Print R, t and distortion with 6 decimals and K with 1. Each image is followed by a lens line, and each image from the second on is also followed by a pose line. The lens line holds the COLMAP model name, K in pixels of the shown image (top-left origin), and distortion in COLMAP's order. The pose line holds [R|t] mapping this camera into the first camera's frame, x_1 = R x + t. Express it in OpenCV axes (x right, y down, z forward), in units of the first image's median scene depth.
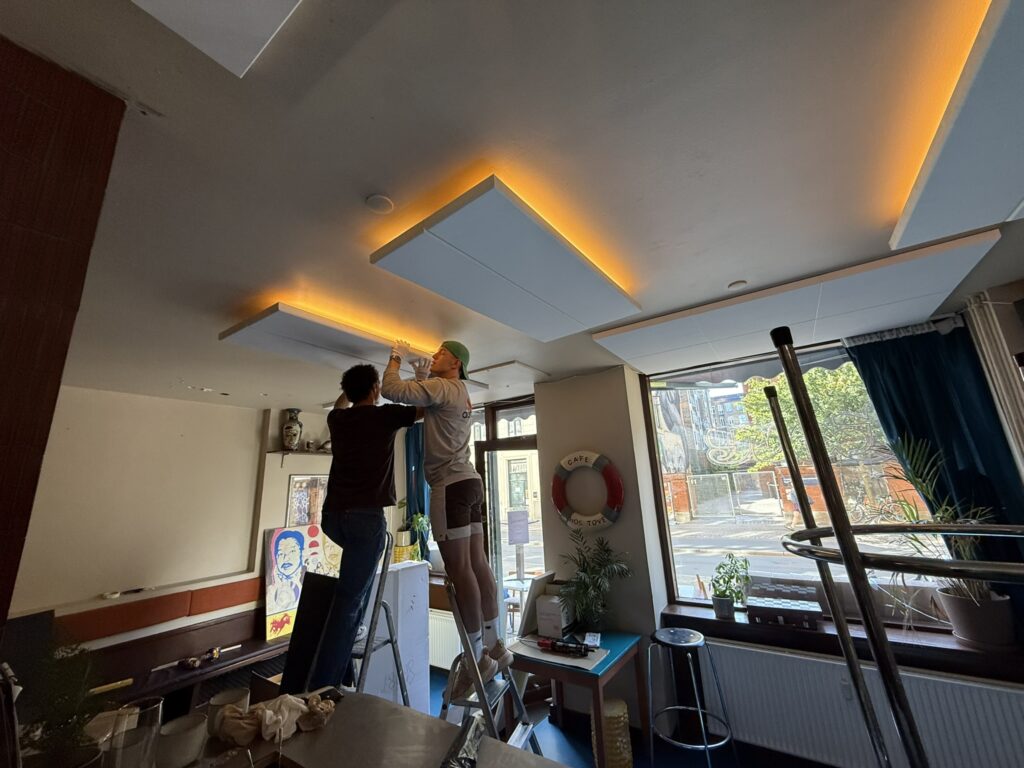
lens RADIAL K [[404.6, 0, 512.0], [0, 404.6, 384.0], [0, 0, 1]] dist [0.001528, 0.000101]
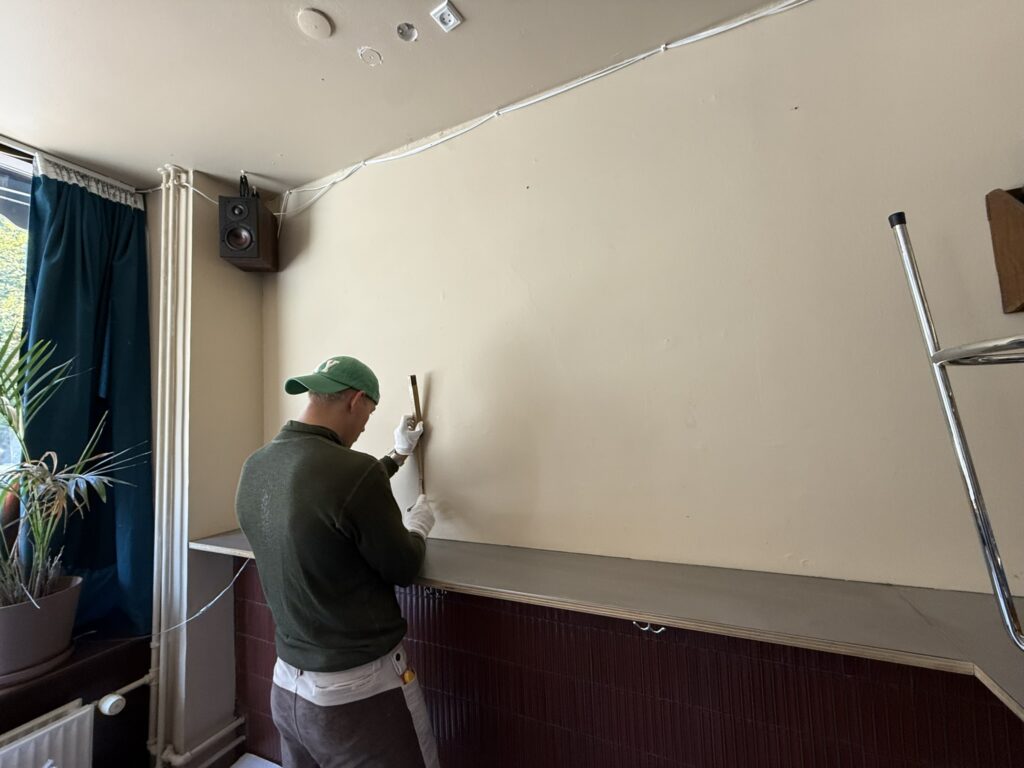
lens RADIAL K [[410.9, 0, 512.0], [0, 410.9, 384.0], [0, 0, 1]] dist [0.001270, 0.000105]
pose [[-0.158016, 0.132538, 0.978501, 0.331248], [-0.183023, 0.969849, -0.160922, 0.148952], [-0.970327, -0.204516, -0.128994, 0.386021]]
